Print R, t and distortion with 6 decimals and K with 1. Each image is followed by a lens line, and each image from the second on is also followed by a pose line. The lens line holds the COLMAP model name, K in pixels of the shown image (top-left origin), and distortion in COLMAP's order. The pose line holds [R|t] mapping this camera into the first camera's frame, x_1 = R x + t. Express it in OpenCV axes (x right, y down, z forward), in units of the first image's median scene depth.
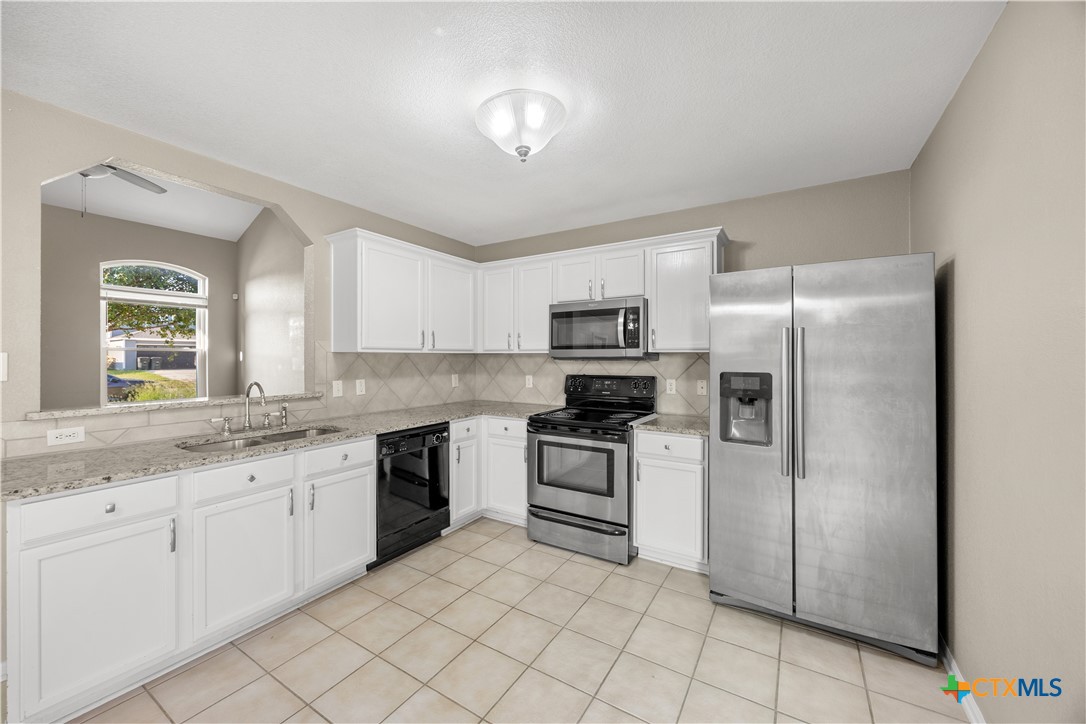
lens RADIAL K [[415.9, 0, 546.4], [0, 415.9, 358.1], [0, 0, 1]] dist [-0.000085, 0.000147]
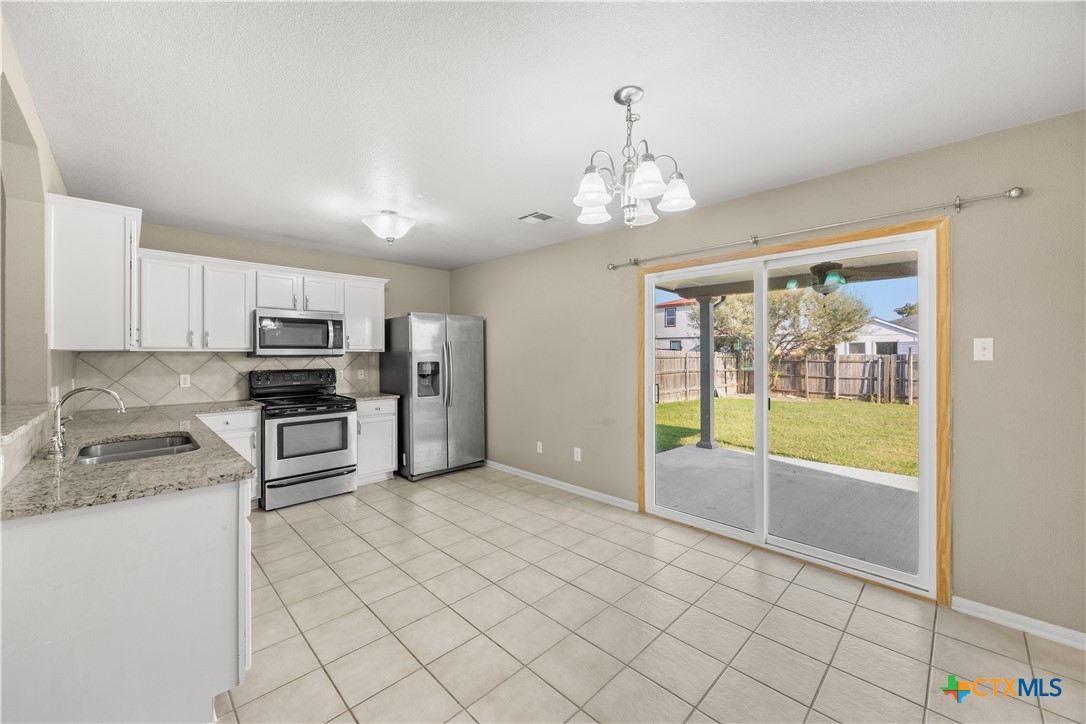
lens RADIAL K [[415.9, 0, 544.3], [0, 415.9, 356.8], [0, 0, 1]] dist [-0.000085, 0.000147]
pose [[0.241119, -0.008634, 0.970457, -0.992135], [0.006180, 0.999954, 0.007361, -0.001511], [-0.970476, 0.004223, 0.241161, -0.041773]]
